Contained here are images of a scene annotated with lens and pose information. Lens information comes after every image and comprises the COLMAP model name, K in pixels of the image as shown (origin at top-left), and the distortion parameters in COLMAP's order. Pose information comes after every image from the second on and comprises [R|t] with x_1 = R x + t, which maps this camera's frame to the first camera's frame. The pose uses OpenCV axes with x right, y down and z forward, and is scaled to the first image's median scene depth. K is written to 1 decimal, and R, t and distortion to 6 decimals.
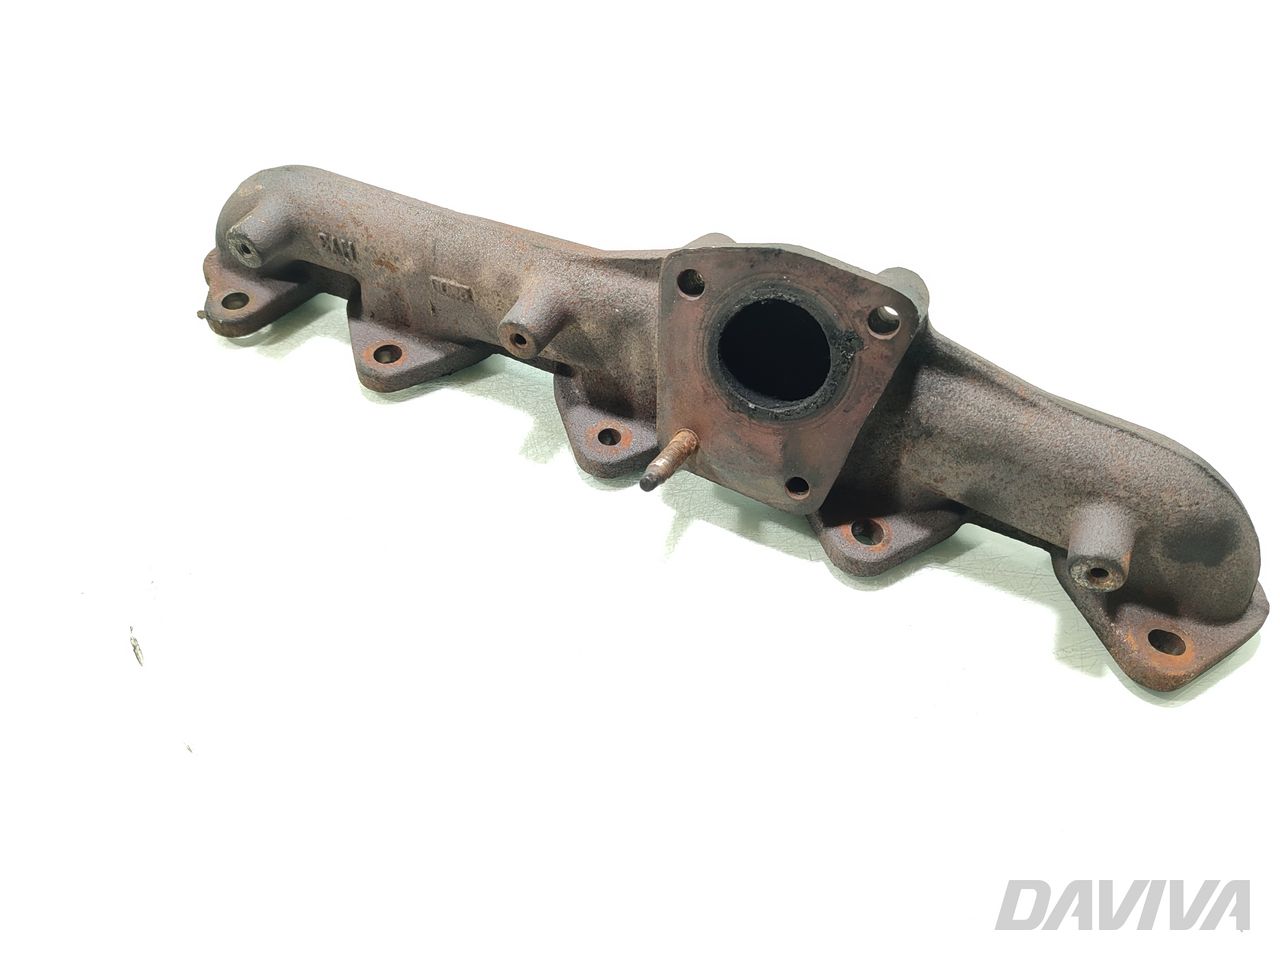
lens RADIAL K [[895.2, 0, 640.0], [0, 895.2, 480.0], [0, 0, 1]] dist [-0.000382, -0.002337]
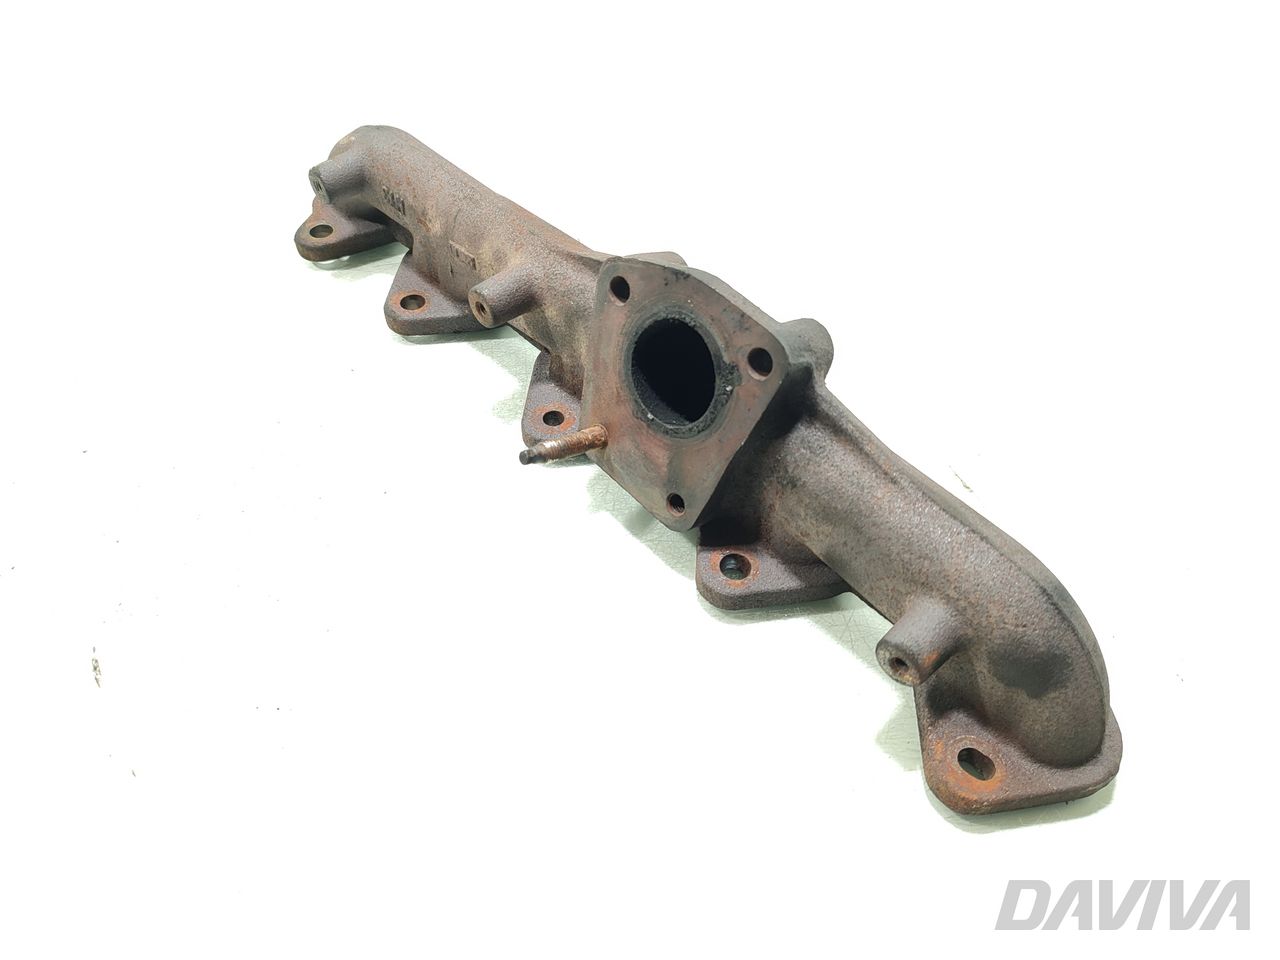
lens RADIAL K [[895.2, 0, 640.0], [0, 895.2, 480.0], [0, 0, 1]] dist [-0.000382, -0.002337]
pose [[0.932498, 0.267972, -0.242154, 0.397521], [-0.273631, 0.961776, 0.010606, -0.019115], [0.235740, 0.056371, 0.970180, -0.018024]]
